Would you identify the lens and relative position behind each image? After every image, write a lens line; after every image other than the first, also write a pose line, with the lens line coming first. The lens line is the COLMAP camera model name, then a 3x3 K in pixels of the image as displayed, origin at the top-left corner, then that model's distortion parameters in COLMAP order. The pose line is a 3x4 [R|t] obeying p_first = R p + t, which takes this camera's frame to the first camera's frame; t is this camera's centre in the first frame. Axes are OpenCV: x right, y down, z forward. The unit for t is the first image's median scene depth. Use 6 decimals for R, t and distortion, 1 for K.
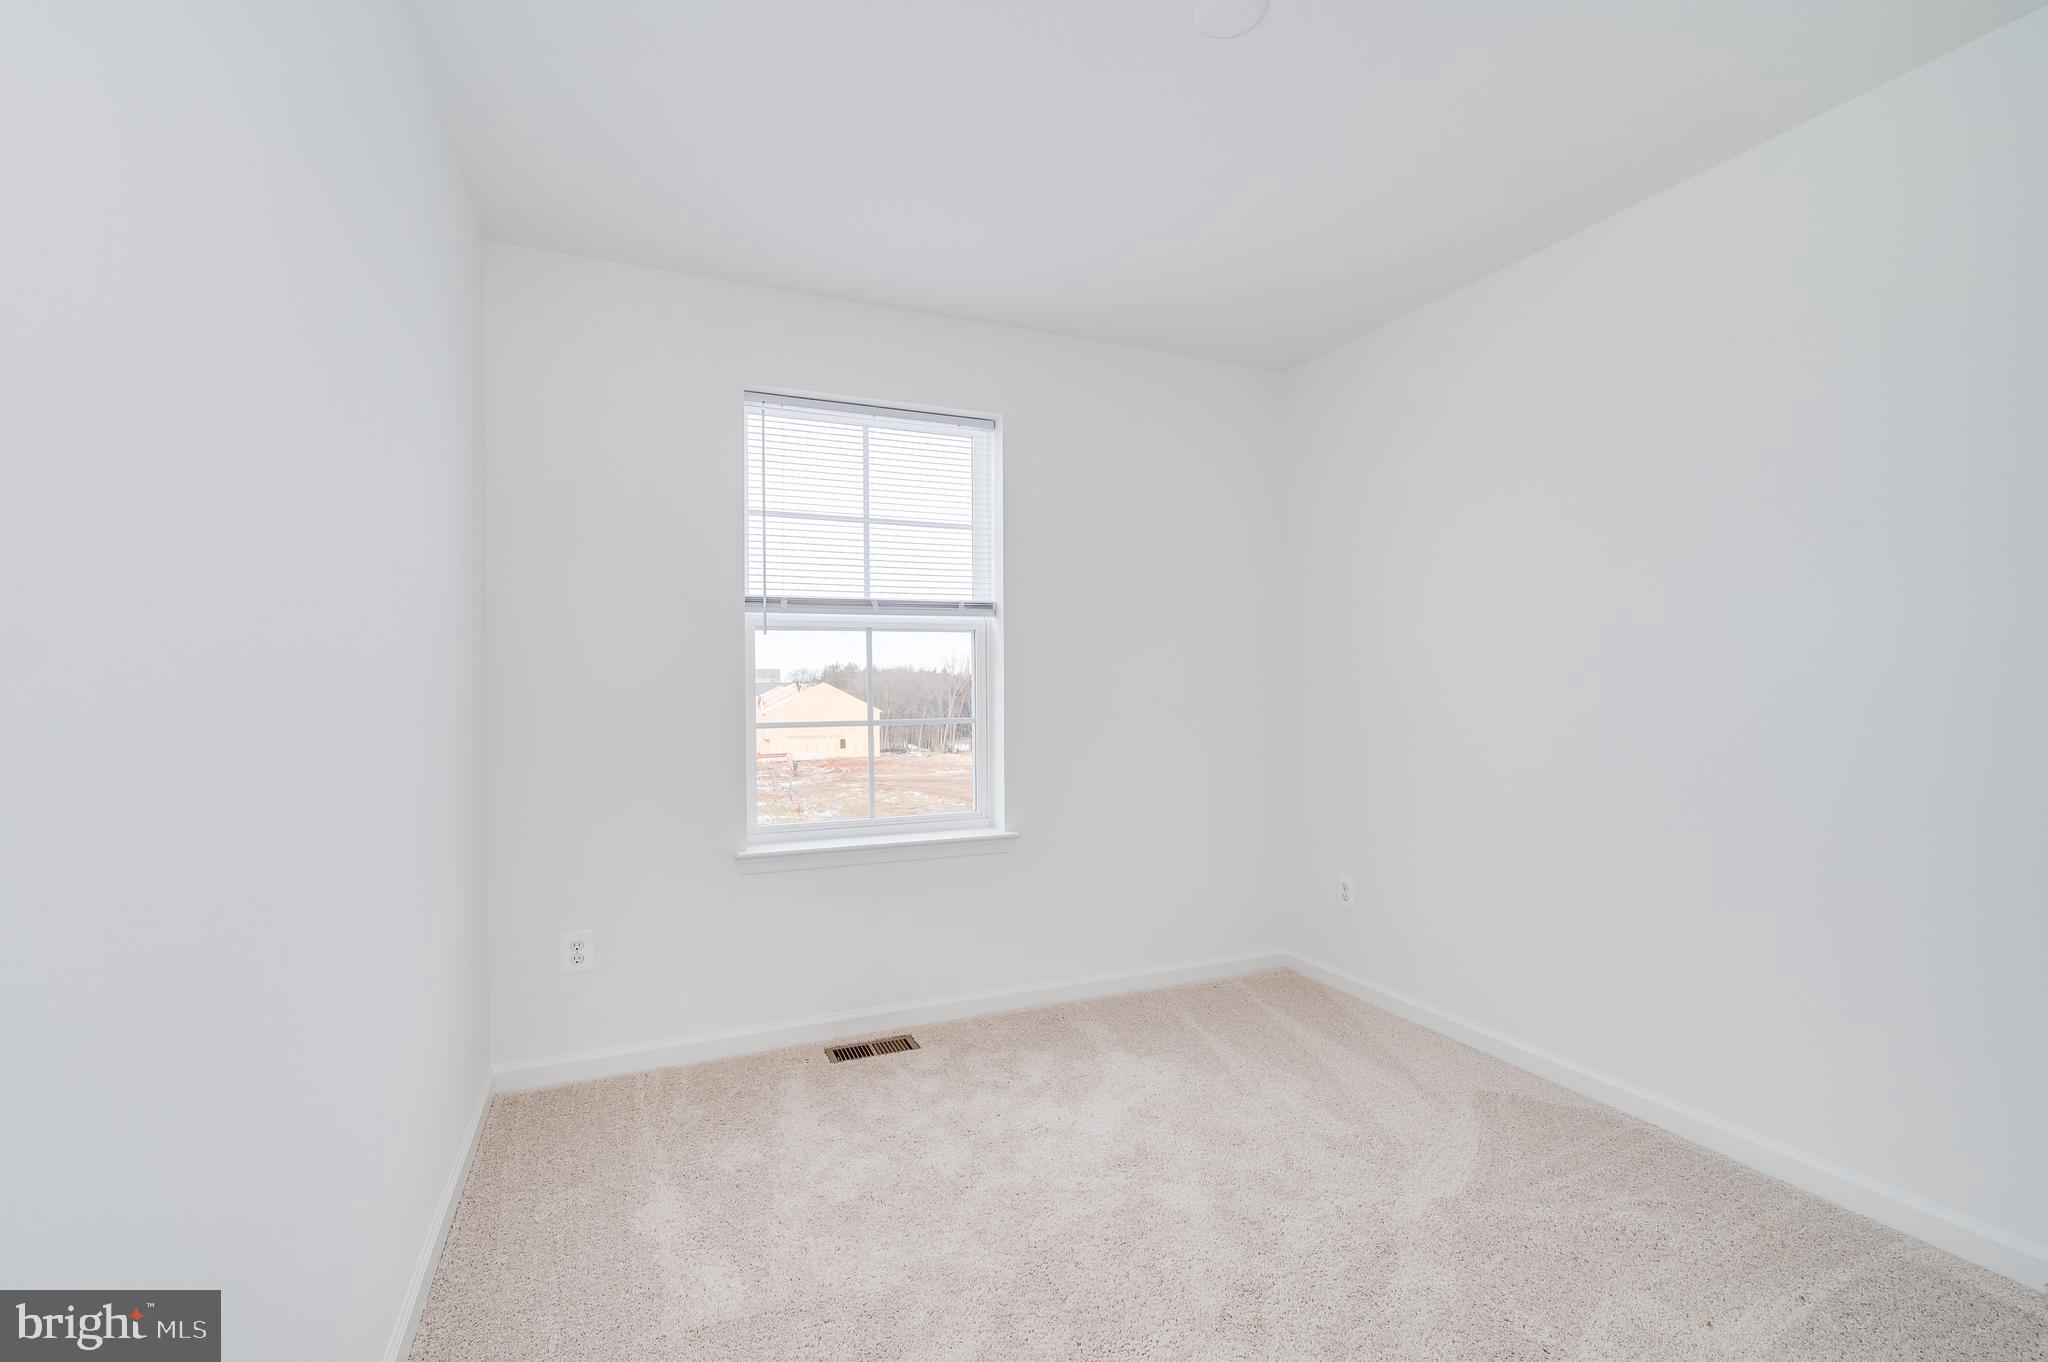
lens RADIAL K [[854.2, 0, 1024.0], [0, 854.2, 681.0], [0, 0, 1]] dist [0.000500, 0.000070]
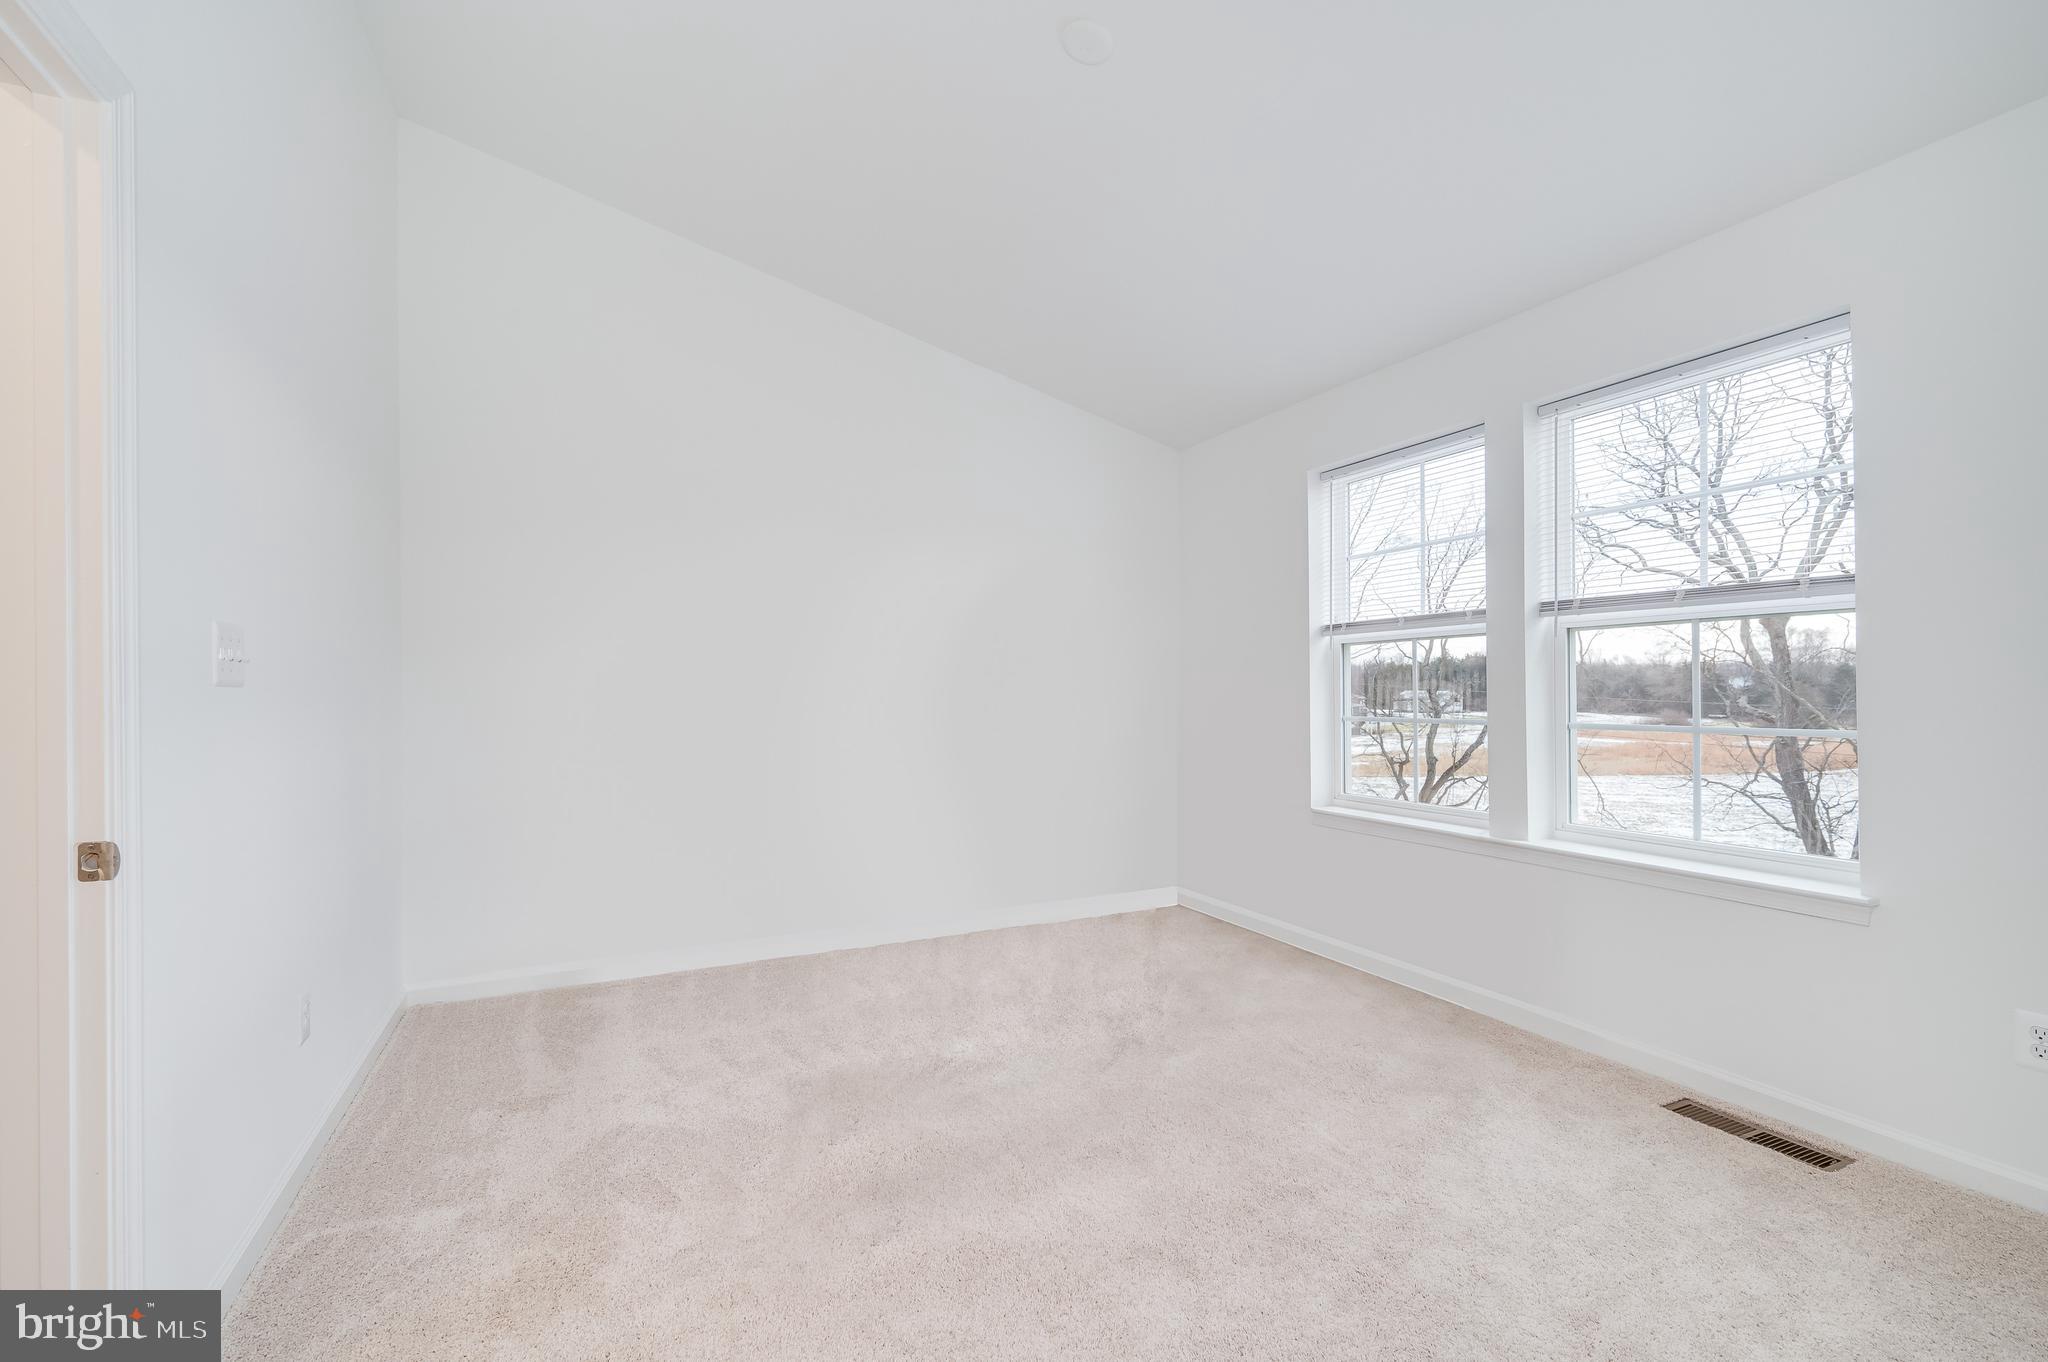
lens RADIAL K [[895.0, 0, 1024.0], [0, 895.0, 681.0], [0, 0, 1]] dist [0.000132, 0.000123]
pose [[0.040283, 0.001237, -0.999188, 0.663748], [0.008132, 0.999966, 0.001566, -0.008317], [0.999155, -0.008189, 0.040272, 0.274690]]
